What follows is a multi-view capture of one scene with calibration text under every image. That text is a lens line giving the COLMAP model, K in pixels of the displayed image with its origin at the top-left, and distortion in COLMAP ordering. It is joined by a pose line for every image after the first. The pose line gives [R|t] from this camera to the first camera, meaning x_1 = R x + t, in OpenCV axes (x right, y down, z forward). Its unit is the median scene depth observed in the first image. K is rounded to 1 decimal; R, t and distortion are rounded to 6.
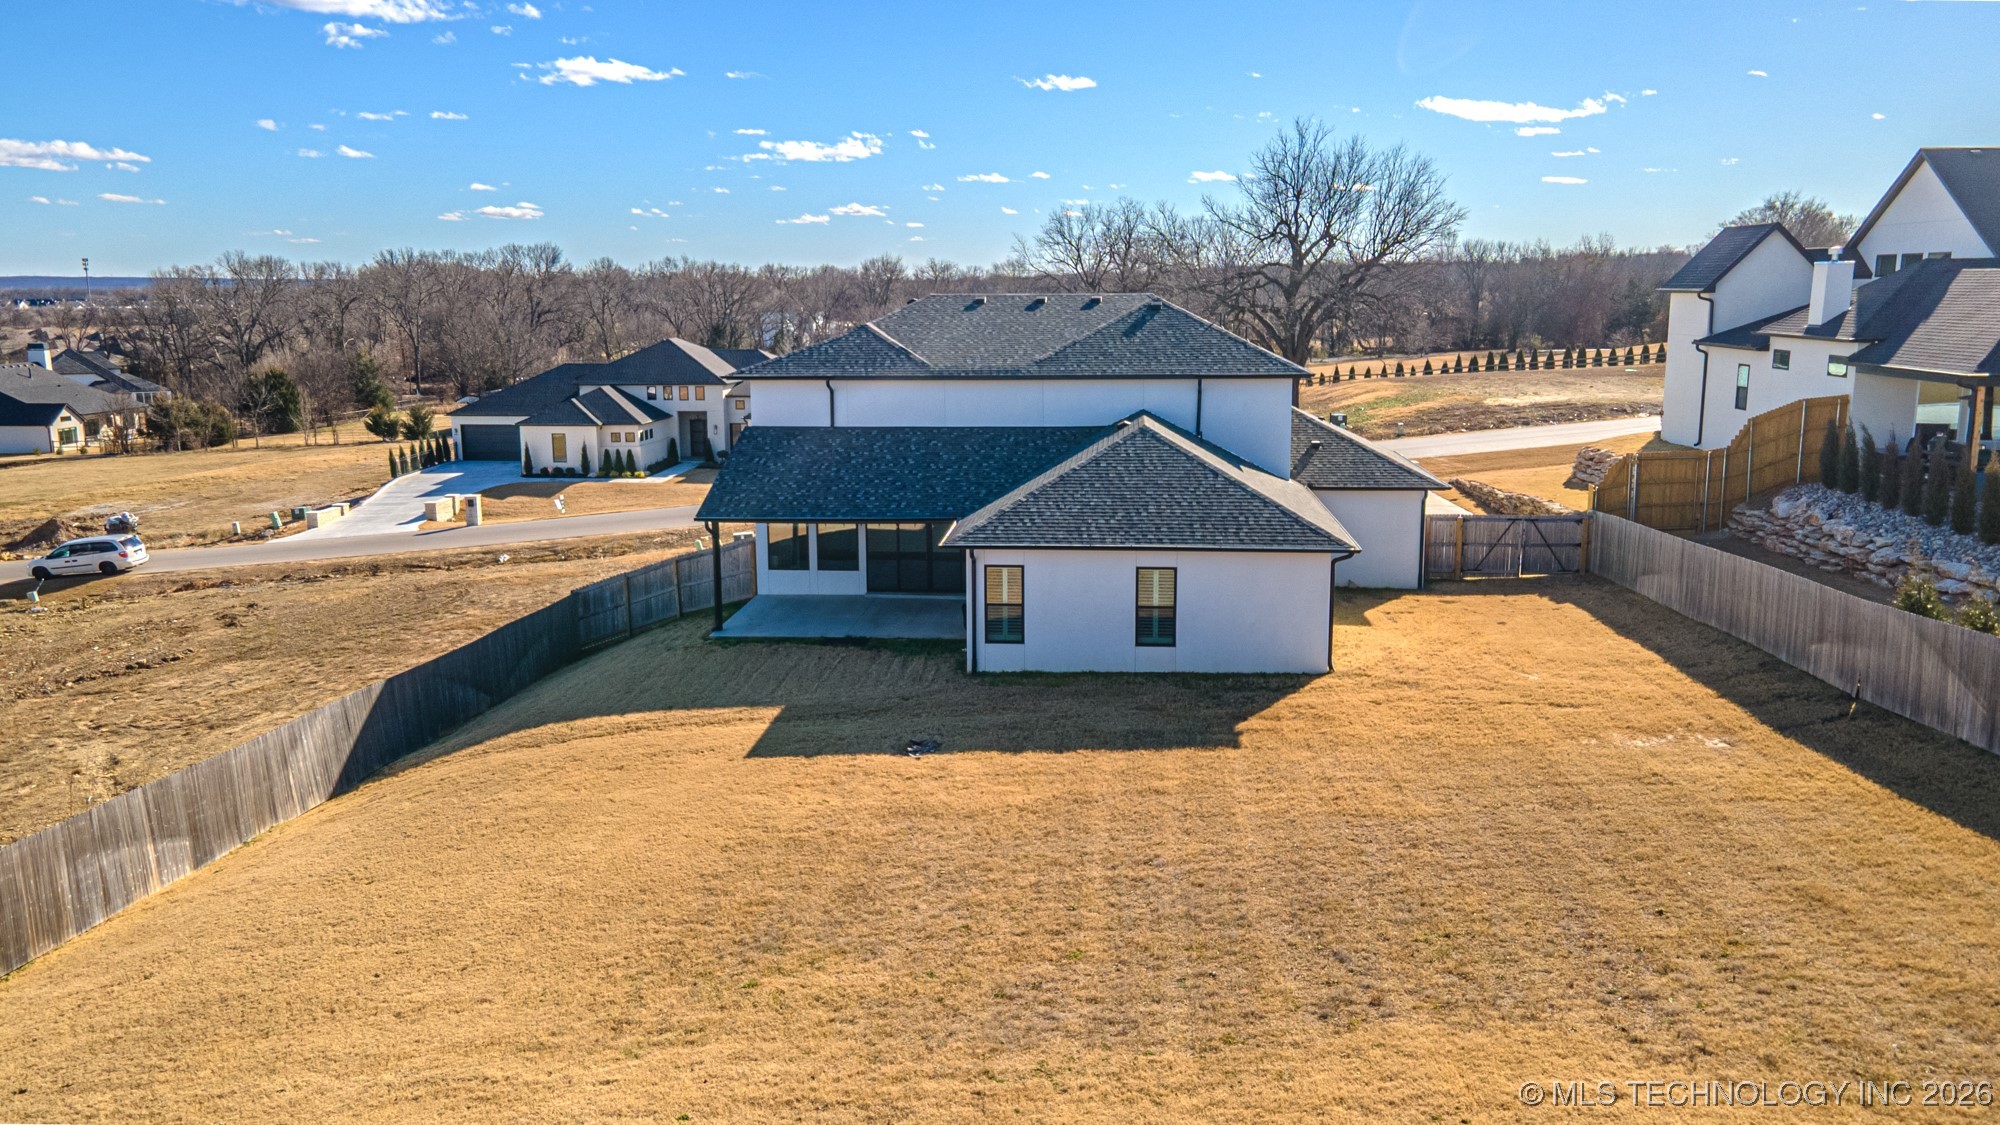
lens RADIAL K [[1478.8, 0, 993.4], [0, 1478.8, 568.6], [0, 0, 1]] dist [0.038603, 0.003430]
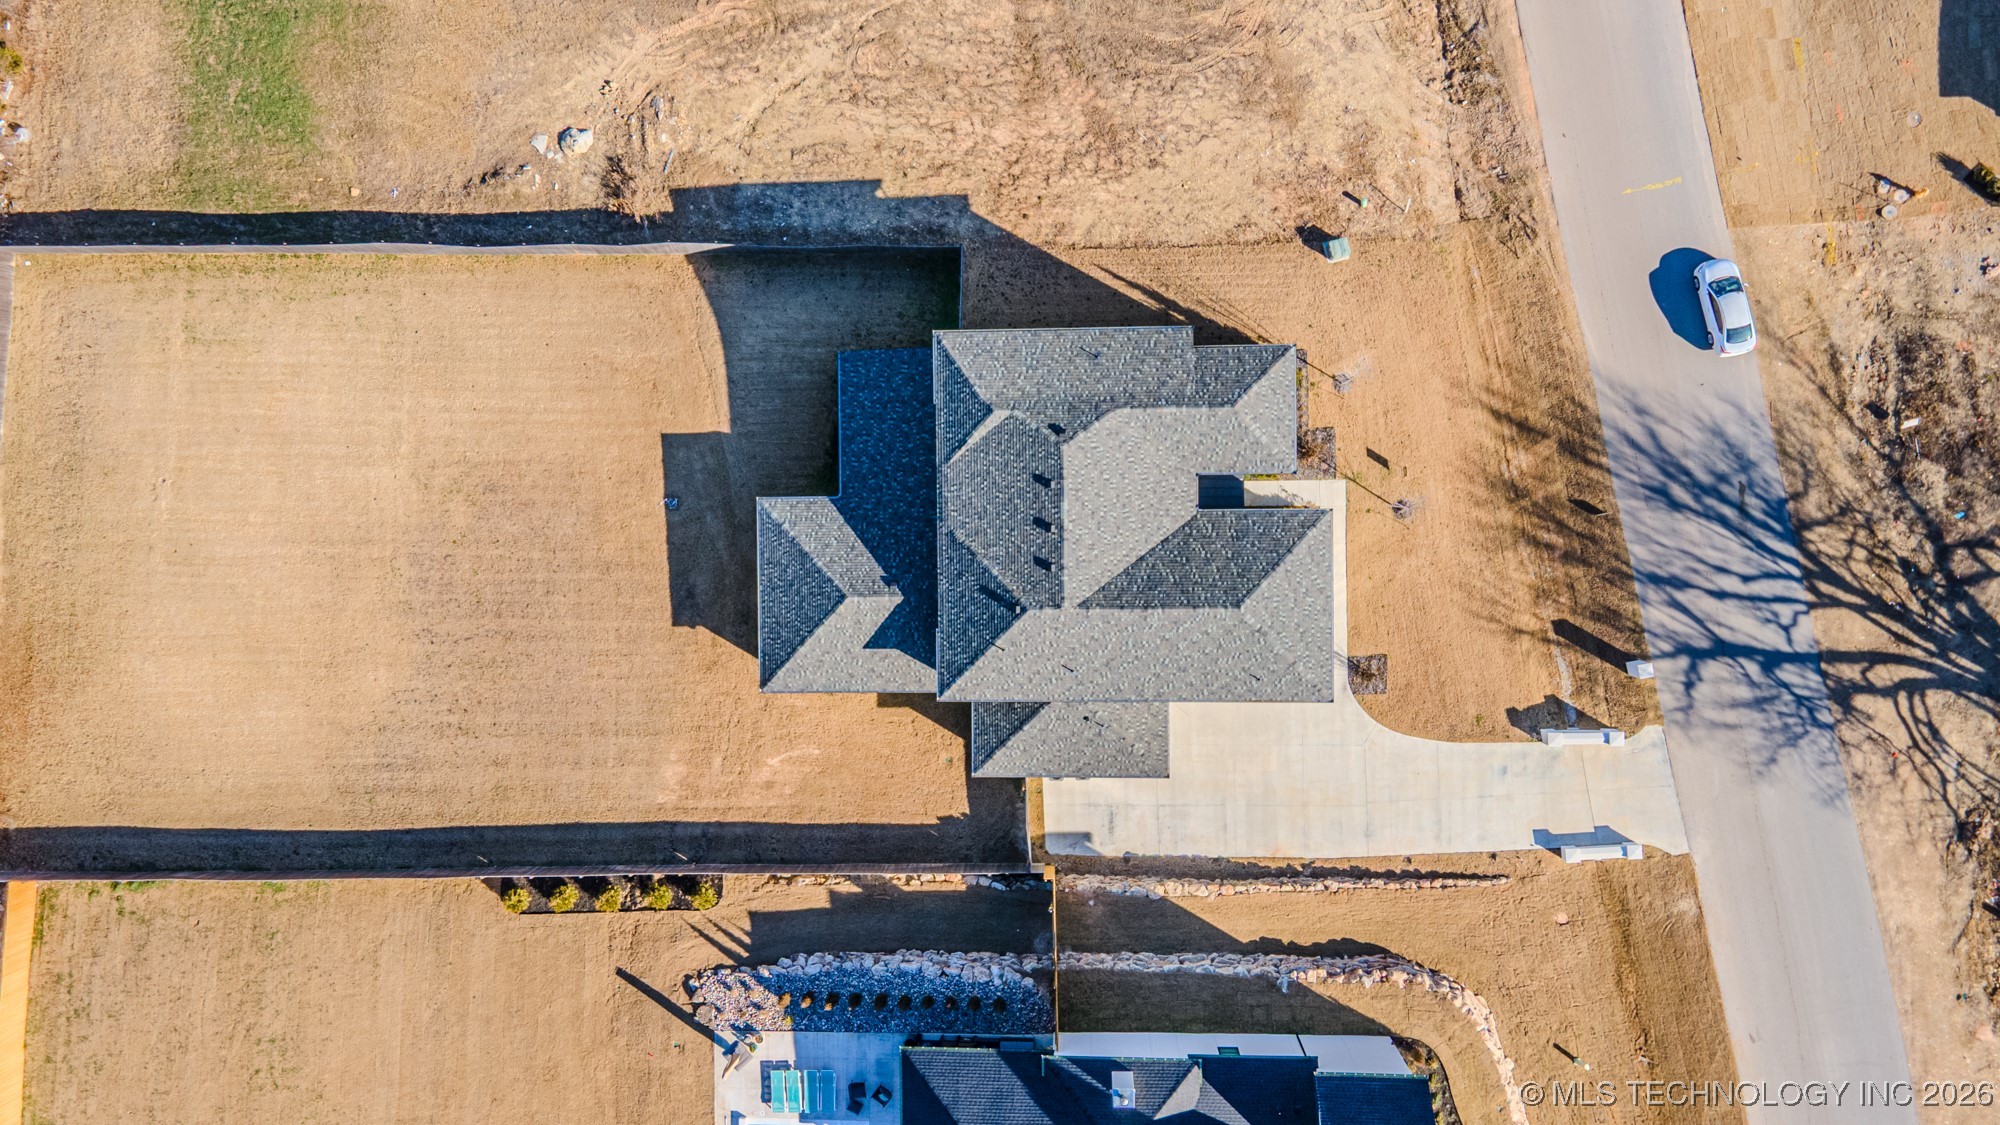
lens RADIAL K [[1405.5, 0, 968.6], [0, 1405.5, 509.6], [0, 0, 1]] dist [0.105825, -0.221869]
pose [[0.104655, 0.994336, 0.018526, -0.023910], [-0.132799, -0.004489, 0.991133, -1.986962], [0.985602, -0.106187, 0.131577, 0.998332]]
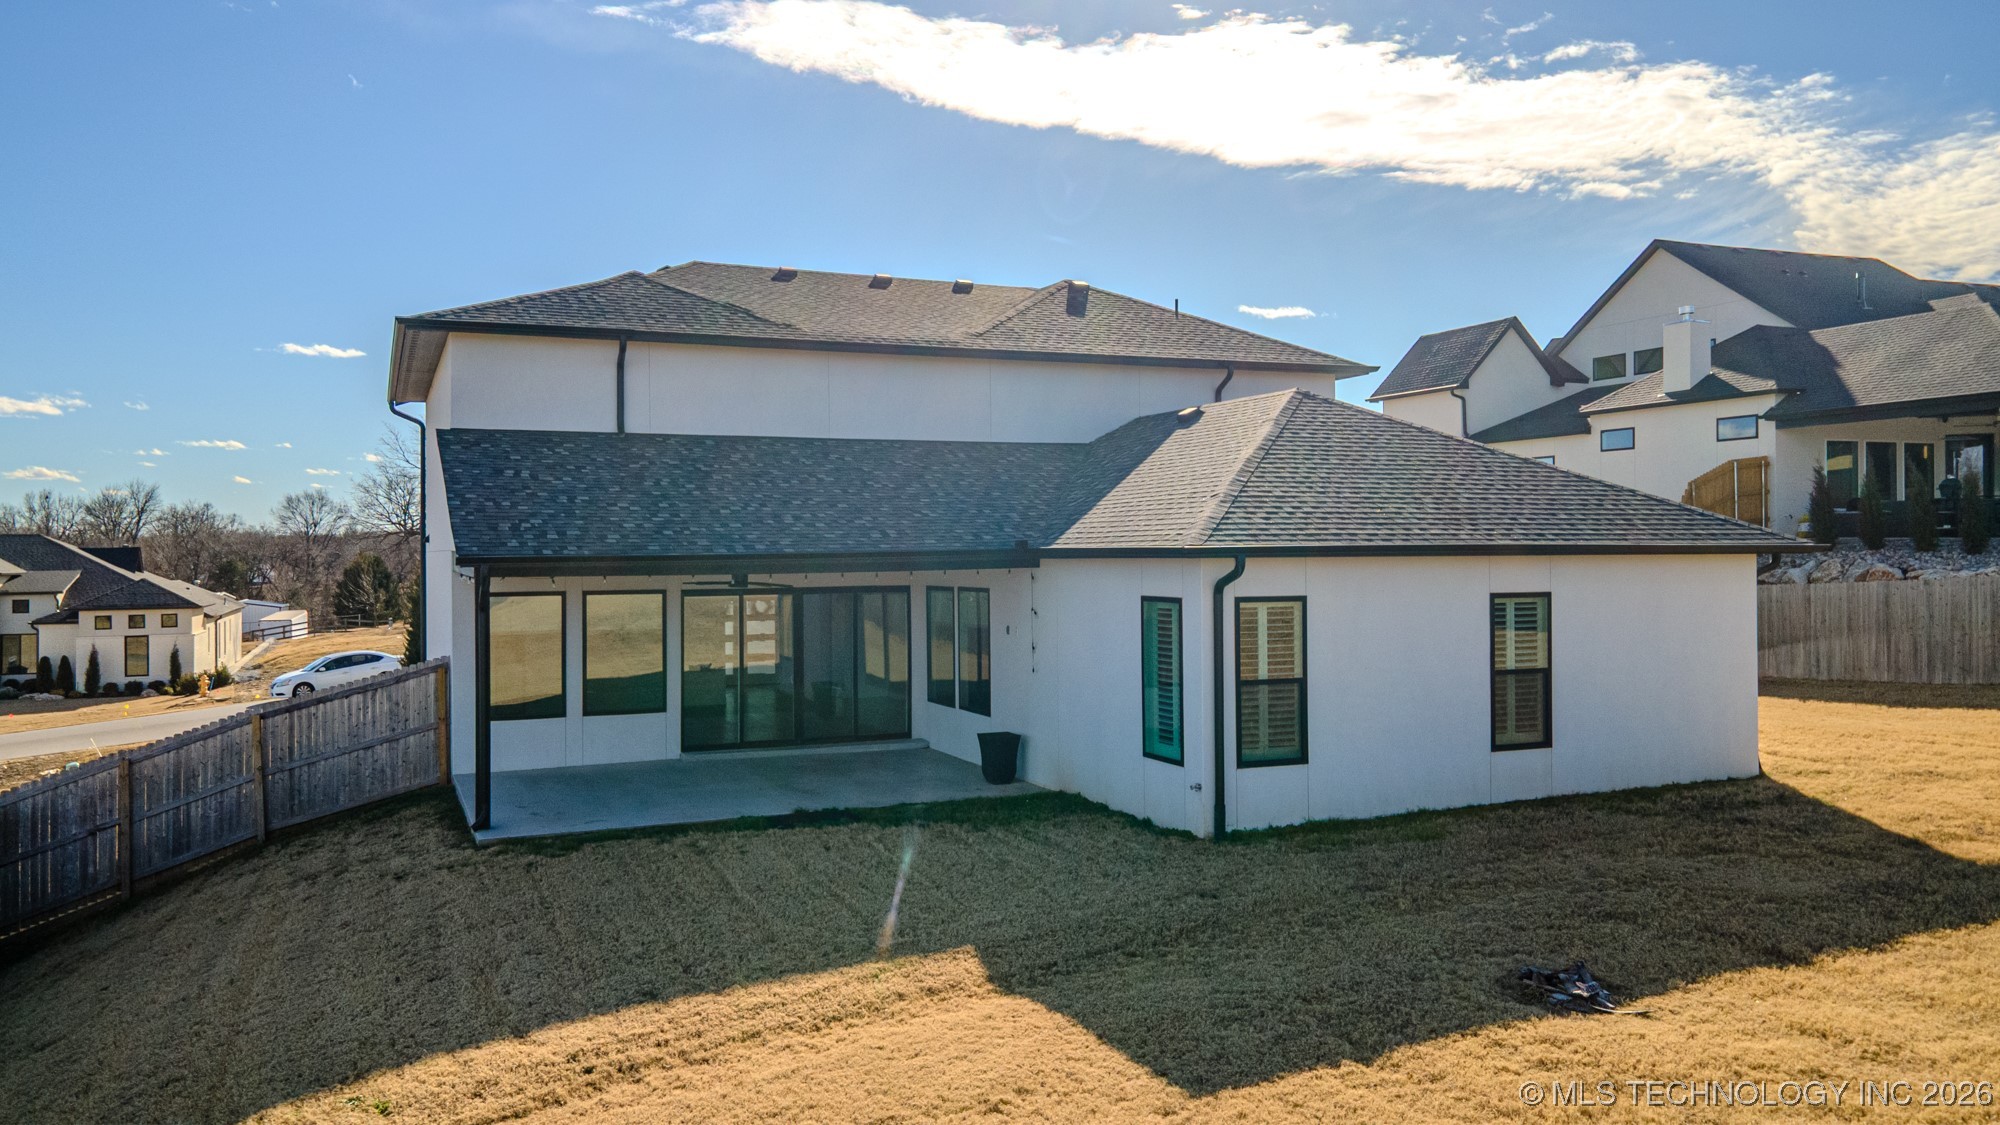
lens RADIAL K [[1465.9, 0, 982.8], [0, 1465.9, 549.0], [0, 0, 1]] dist [-0.028043, 0.132805]
pose [[0.883745, 0.002318, 0.467963, -0.292545], [0.088521, 0.981106, -0.172031, 0.054536], [-0.459520, 0.193456, 0.866843, 0.618272]]
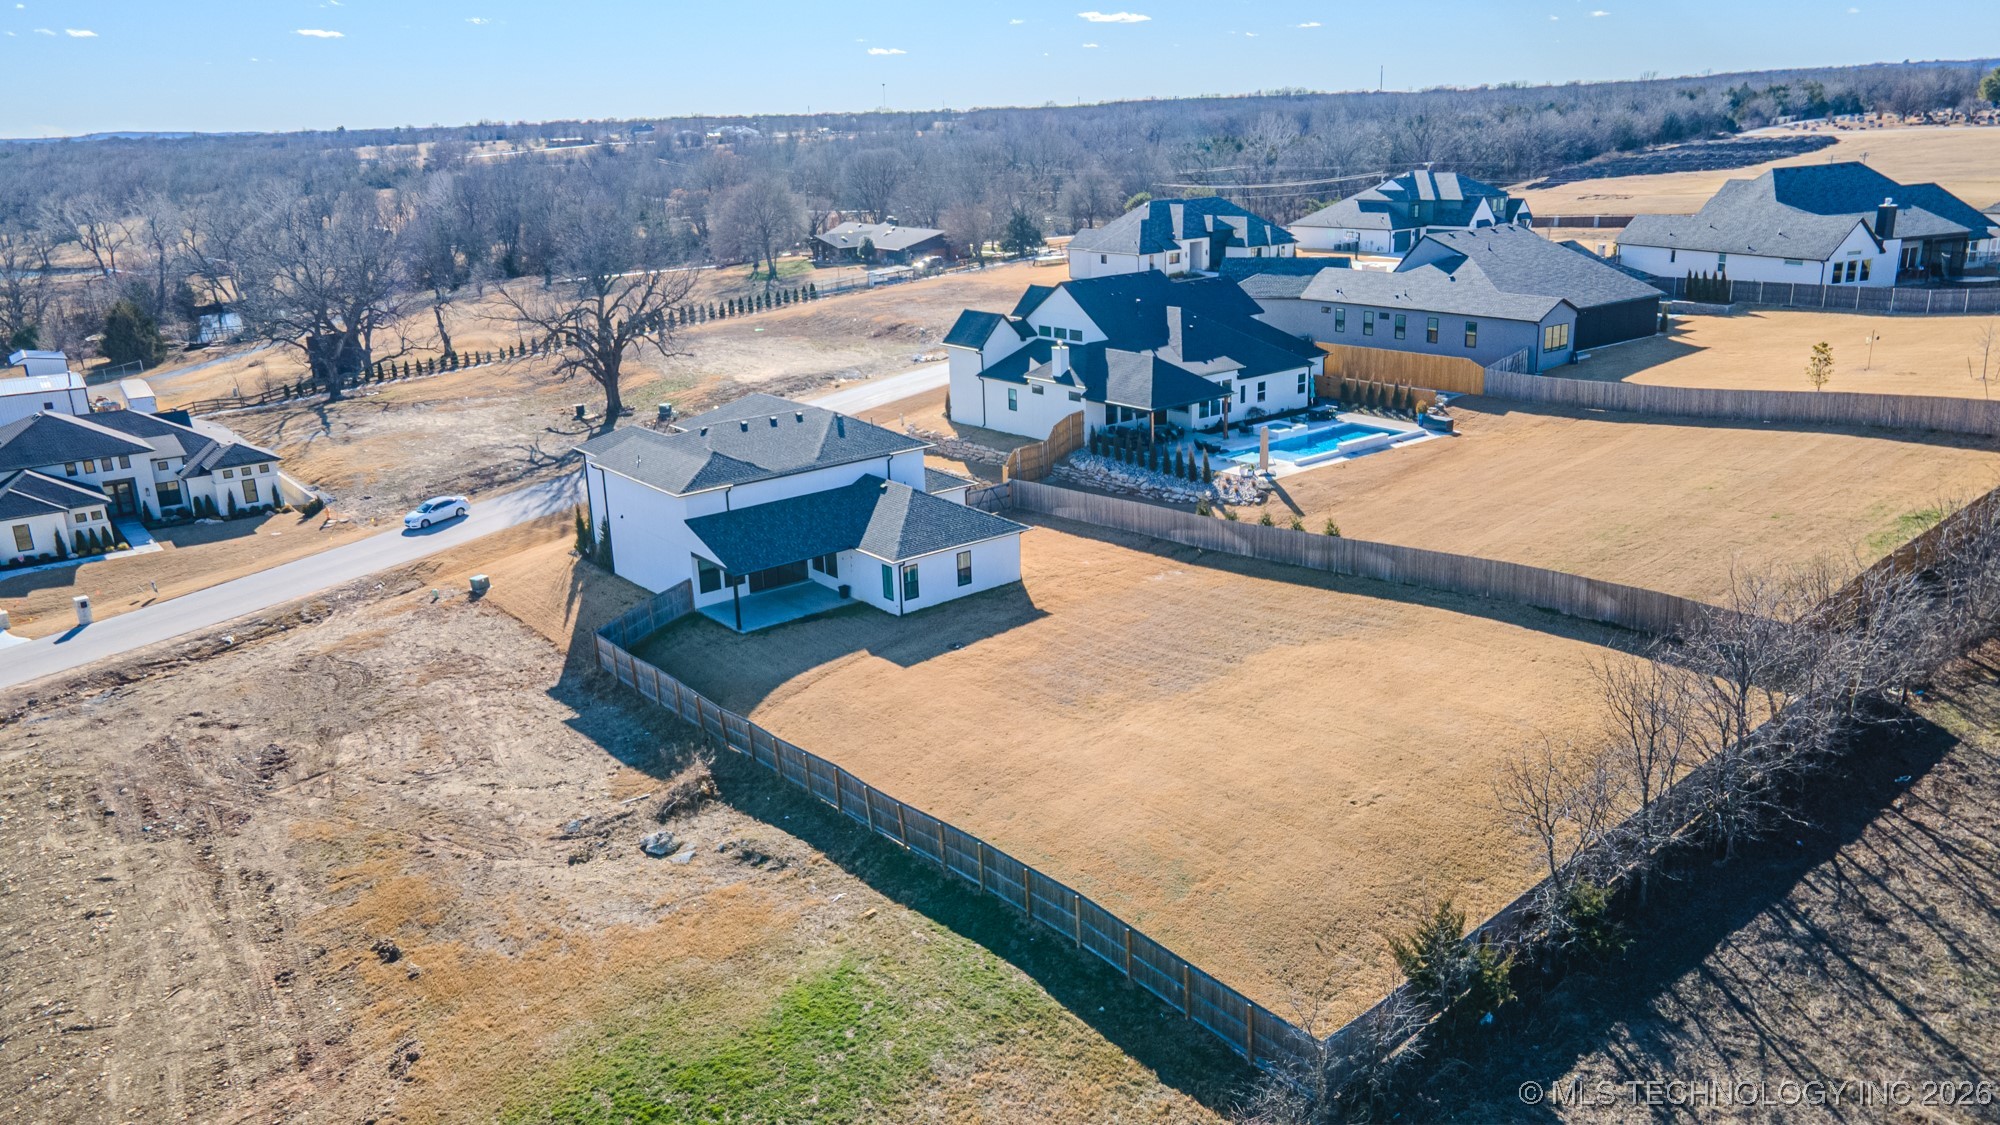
lens RADIAL K [[1444.5, 0, 966.4], [0, 1444.5, 570.7], [0, 0, 1]] dist [0.048477, 0.000417]
pose [[0.738285, -0.223564, 0.636361, -1.317676], [0.160628, 0.974603, 0.156037, -0.320764], [-0.655084, -0.012982, 0.755445, -0.717478]]
